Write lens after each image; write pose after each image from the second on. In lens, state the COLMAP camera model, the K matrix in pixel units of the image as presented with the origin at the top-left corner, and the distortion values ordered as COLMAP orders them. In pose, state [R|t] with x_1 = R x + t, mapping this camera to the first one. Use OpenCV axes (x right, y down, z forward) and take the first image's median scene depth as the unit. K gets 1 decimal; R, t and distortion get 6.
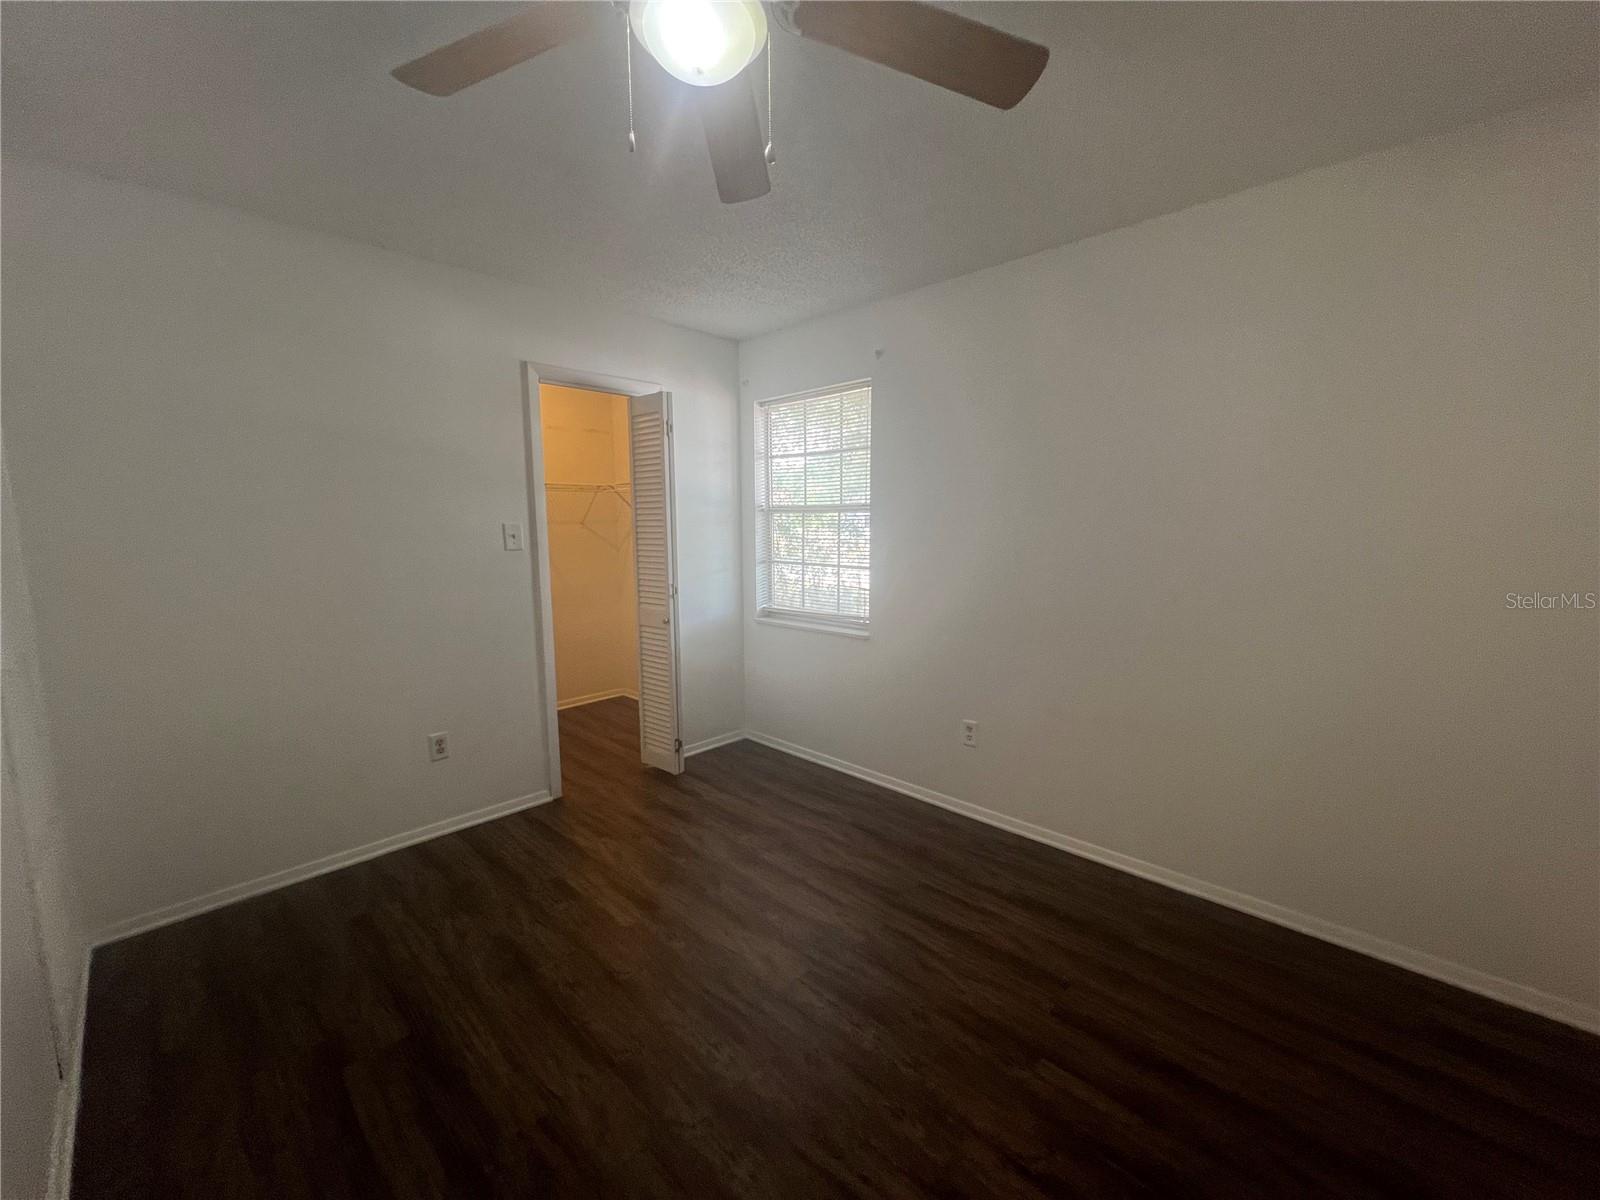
lens RADIAL K [[639.5, 0, 800.4], [0, 639.5, 602.4], [0, 0, 1]] dist [-0.000631, -0.000142]
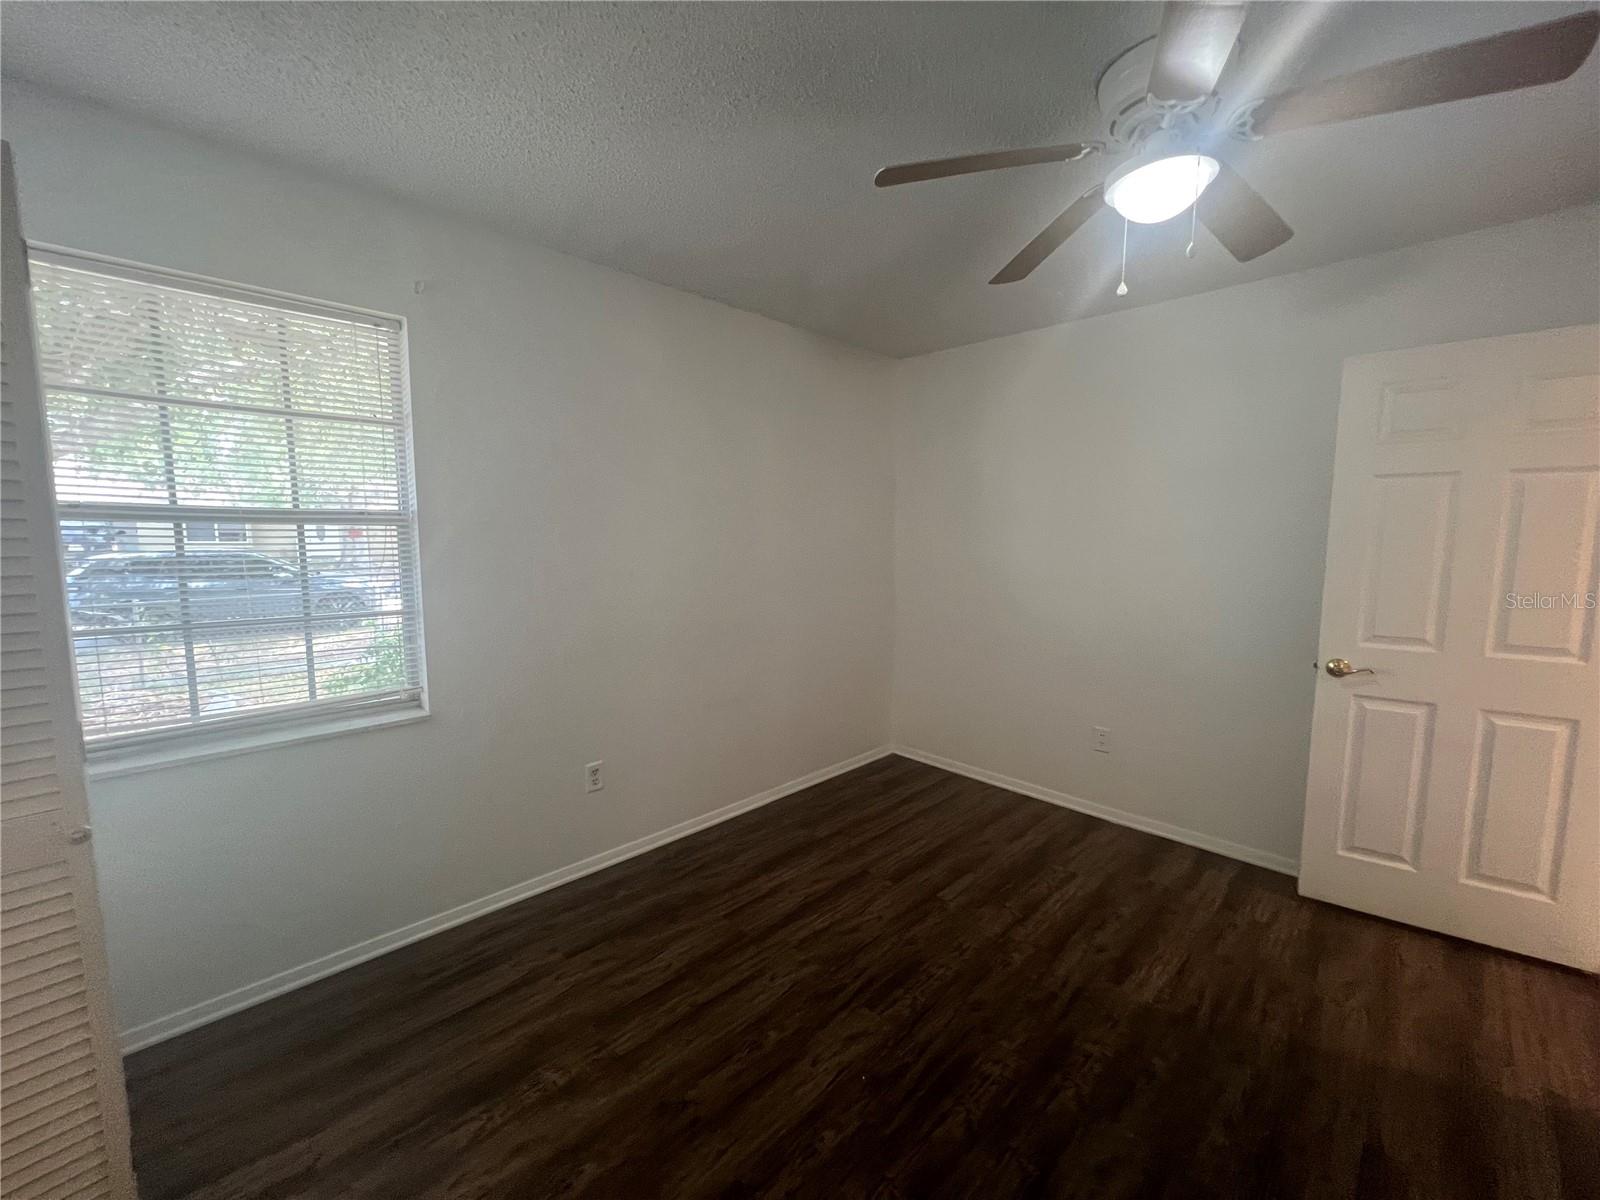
lens RADIAL K [[639.5, 0, 800.4], [0, 639.5, 602.4], [0, 0, 1]] dist [-0.000631, -0.000142]
pose [[0.029424, -0.105829, 0.993949, -0.581028], [0.129776, 0.986368, 0.101180, -0.086279], [-0.991107, 0.126013, 0.042757, 0.648849]]
